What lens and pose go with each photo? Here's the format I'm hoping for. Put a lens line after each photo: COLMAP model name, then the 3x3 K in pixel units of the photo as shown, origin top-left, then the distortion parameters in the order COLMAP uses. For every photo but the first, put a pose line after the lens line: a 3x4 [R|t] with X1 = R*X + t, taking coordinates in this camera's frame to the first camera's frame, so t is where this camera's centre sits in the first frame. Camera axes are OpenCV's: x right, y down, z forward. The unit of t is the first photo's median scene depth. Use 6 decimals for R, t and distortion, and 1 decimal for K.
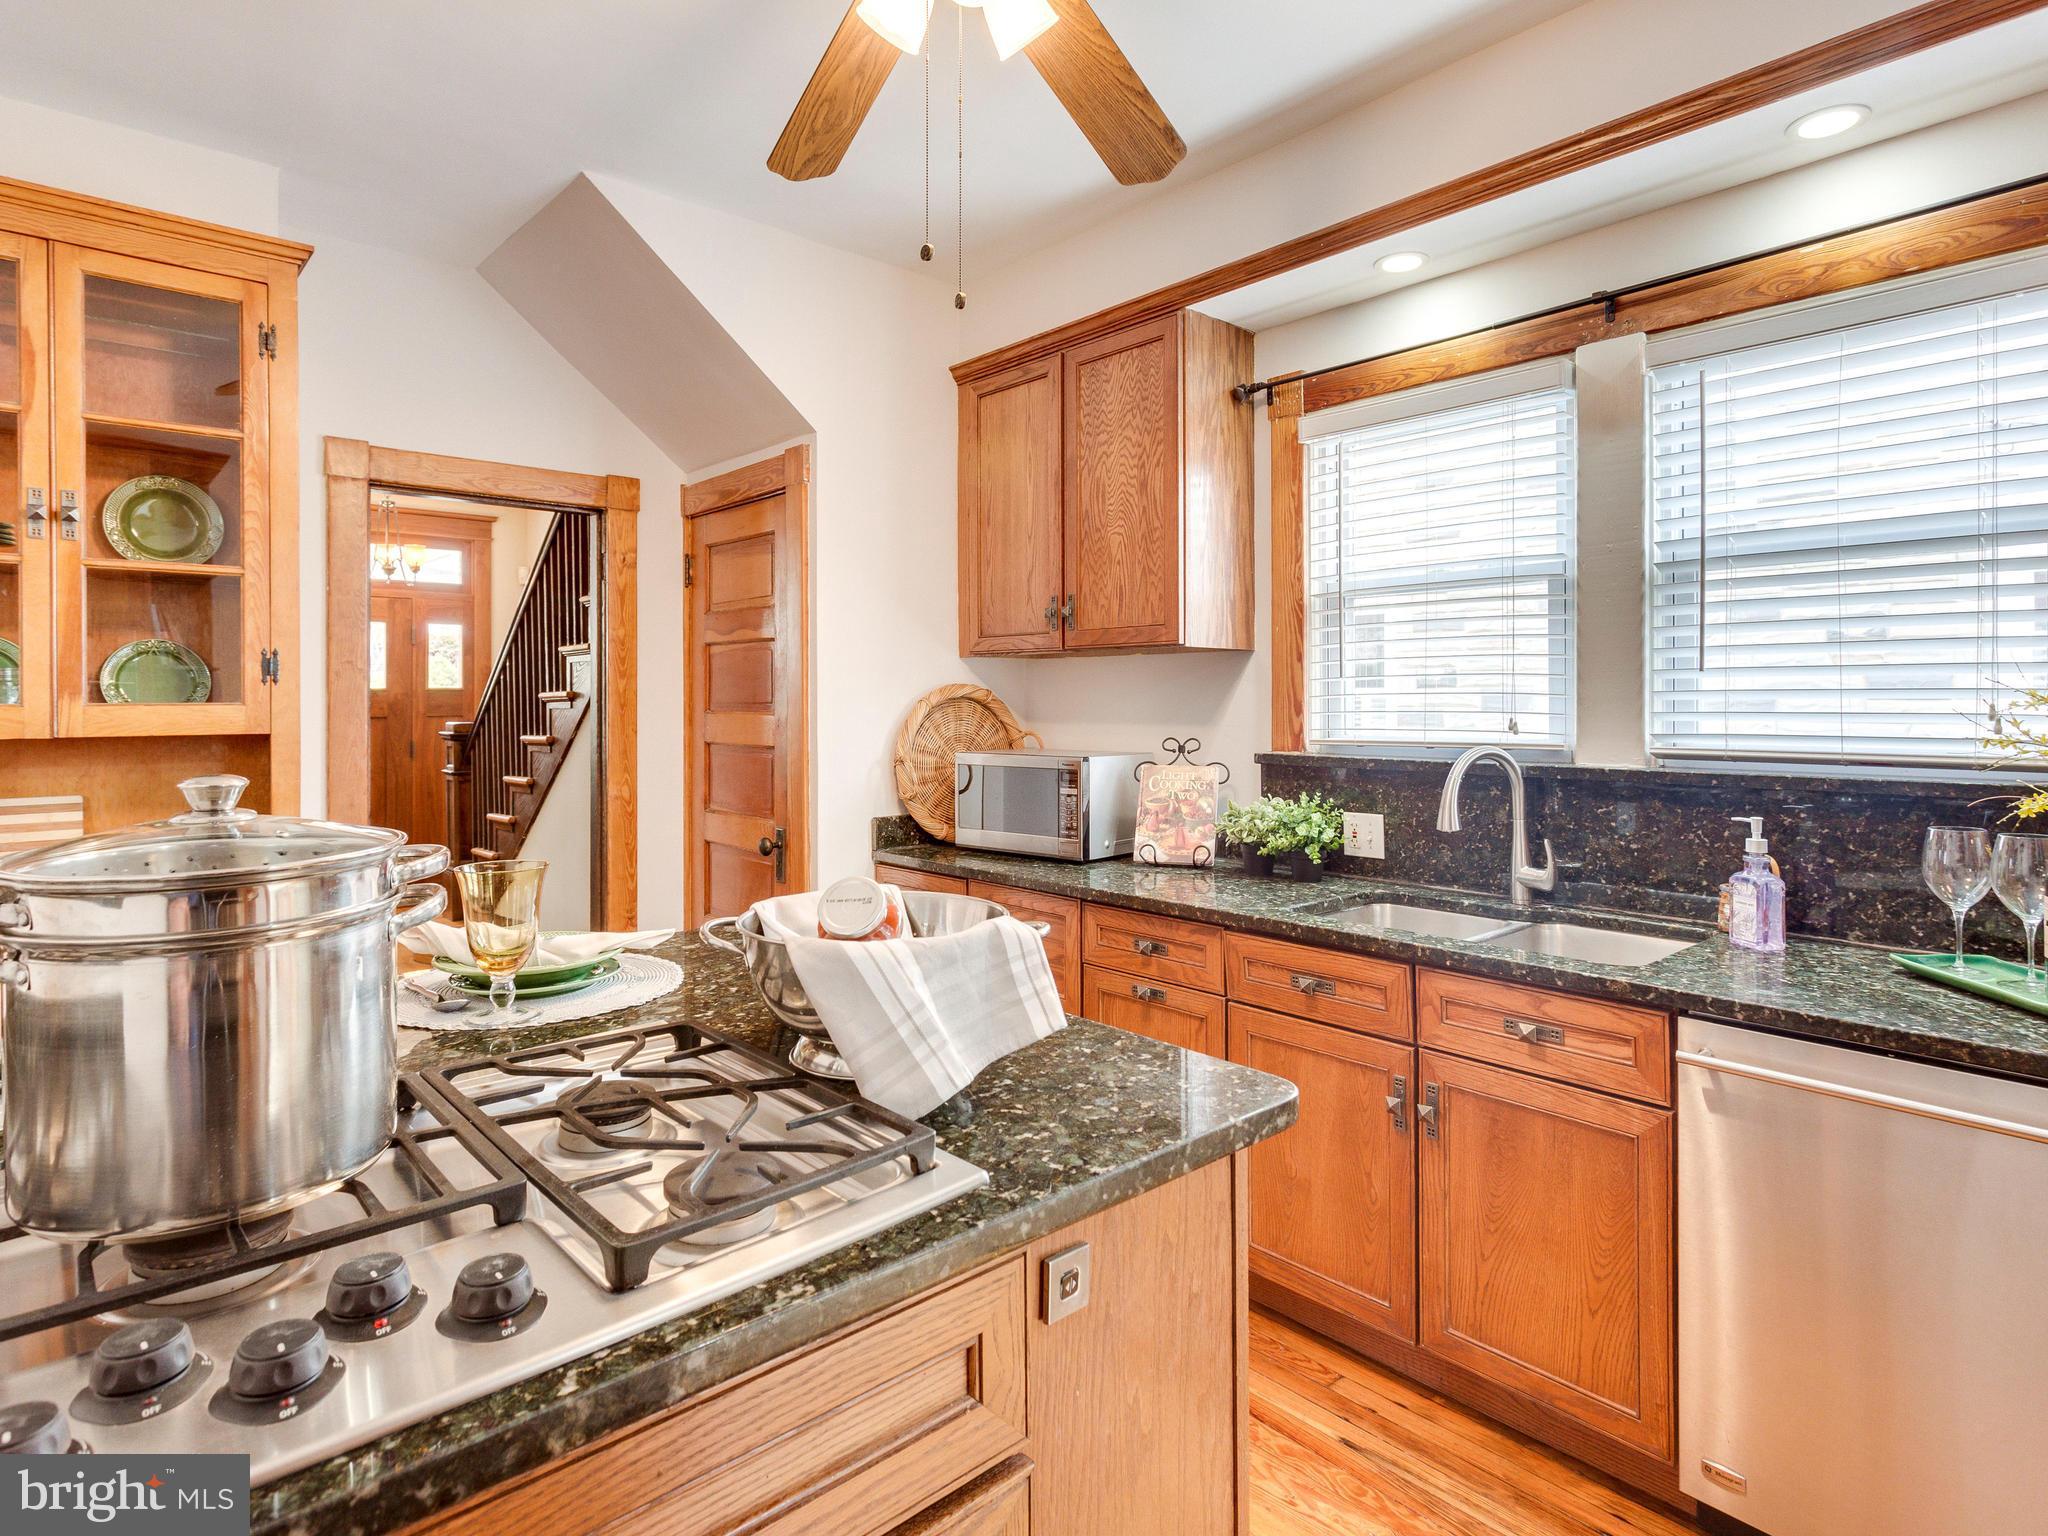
lens RADIAL K [[1112.2, 0, 1015.3], [0, 1112.2, 693.2], [0, 0, 1]] dist [-0.004924, -0.001972]
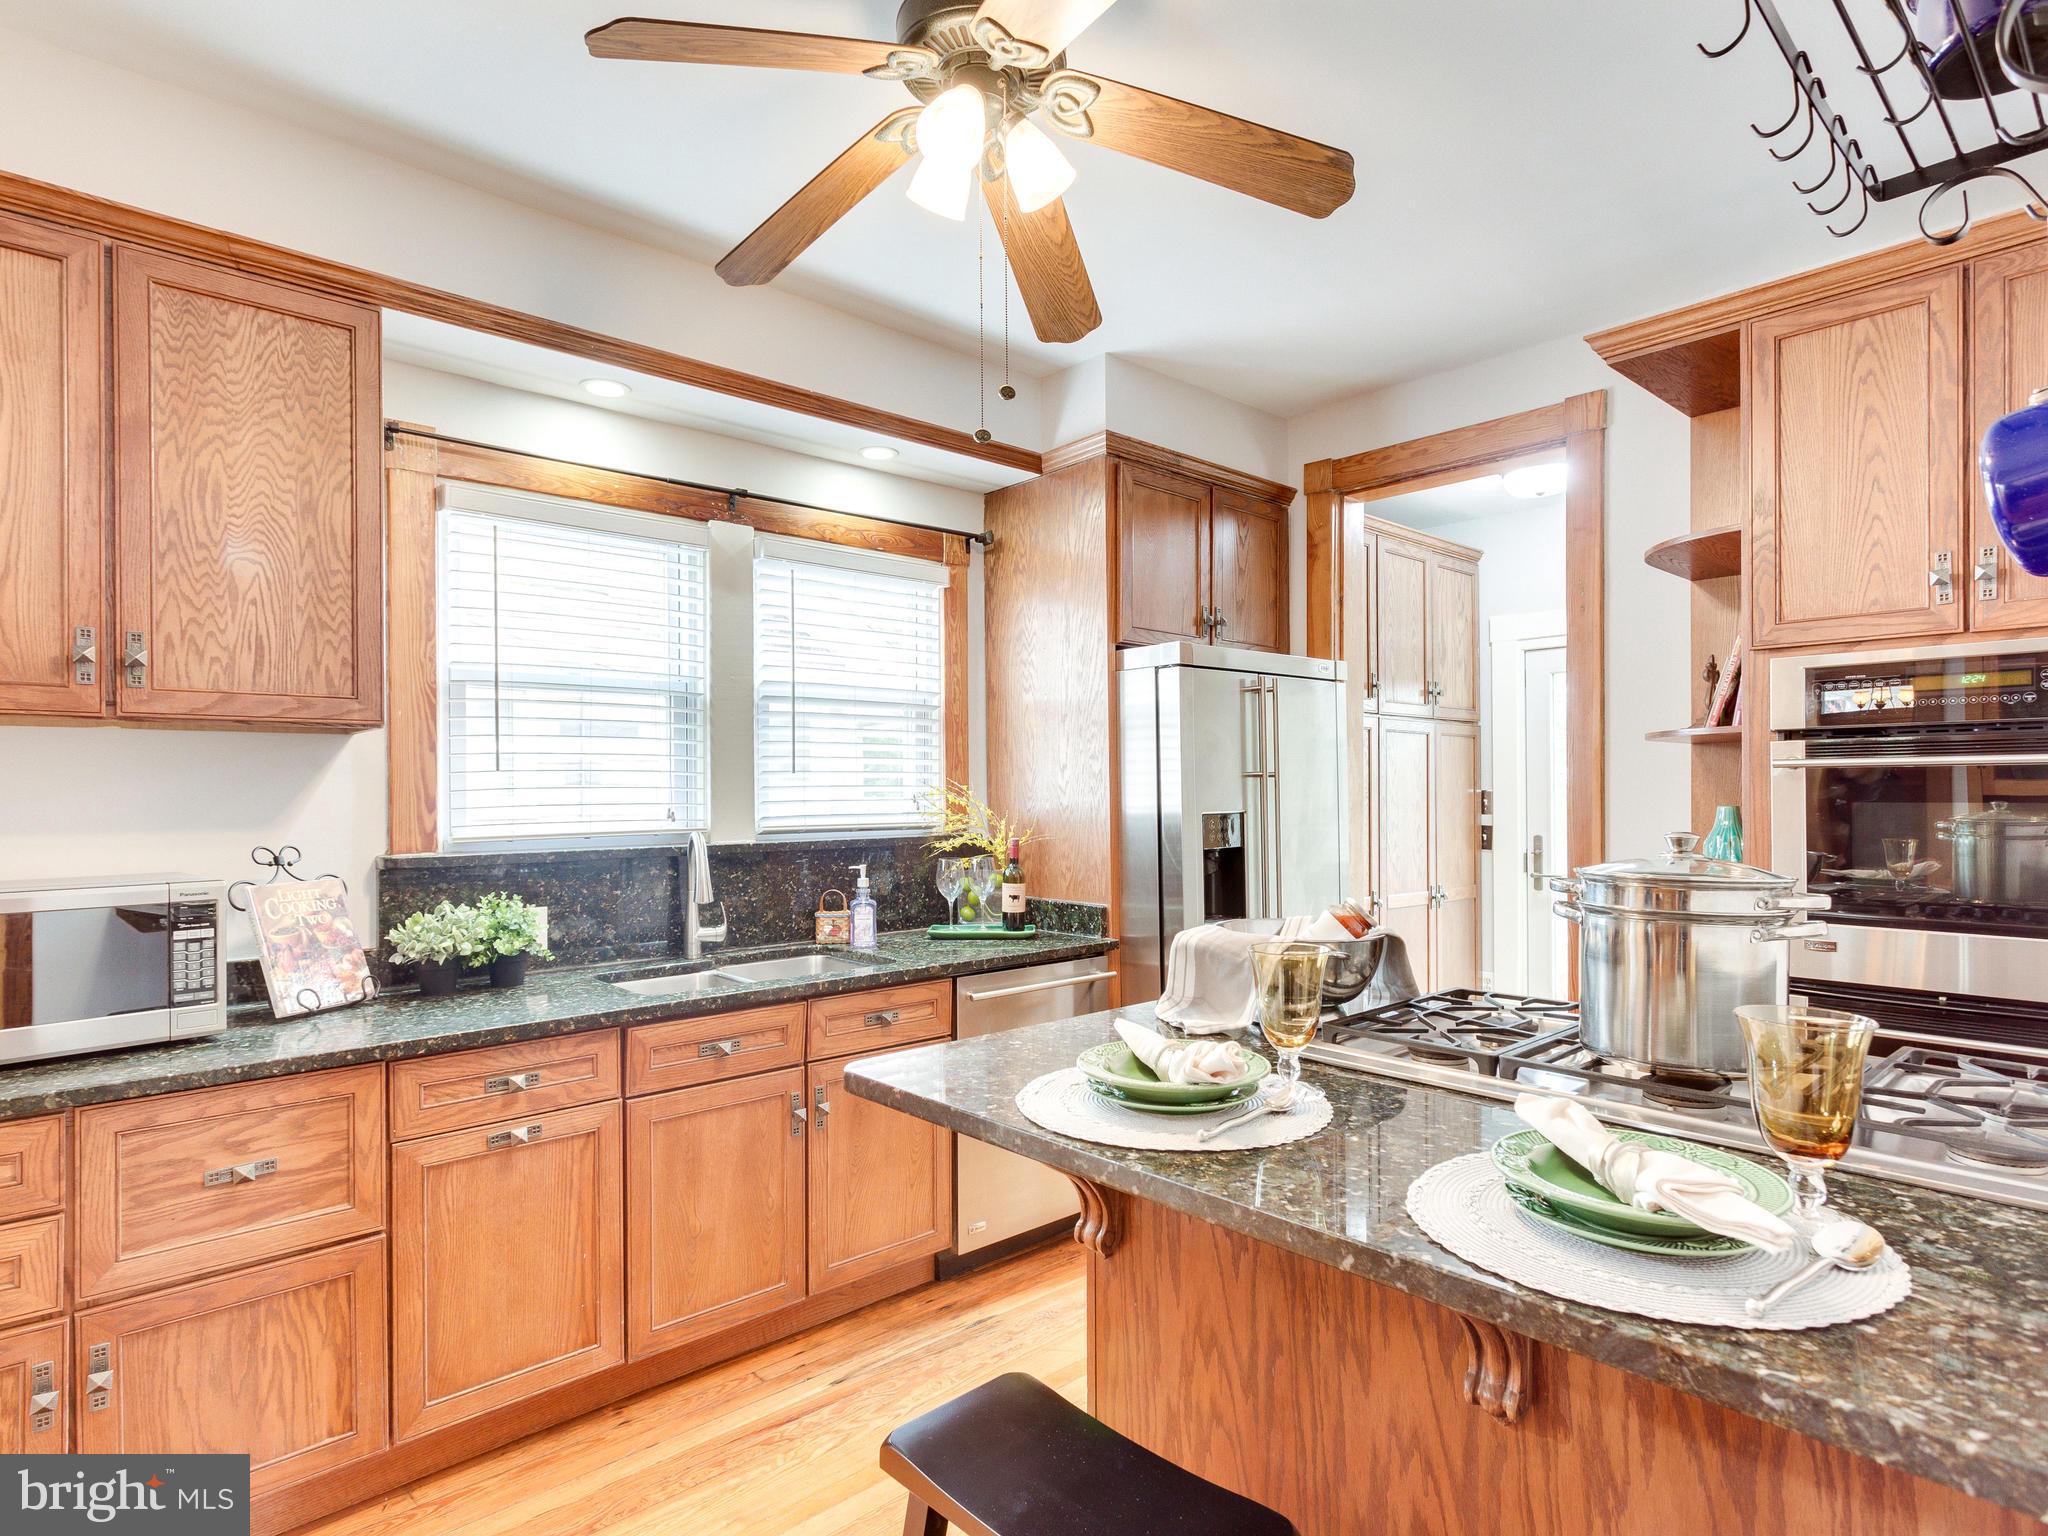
lens RADIAL K [[1112.2, 0, 1027.6], [0, 1112.2, 778.4], [0, 0, 1]] dist [-0.004924, -0.001972]
pose [[-0.023899, 0.012144, 0.999641, -0.679222], [0.000332, 0.999926, -0.012140, 0.004147], [-0.999714, 0.000042, -0.023901, 0.567892]]
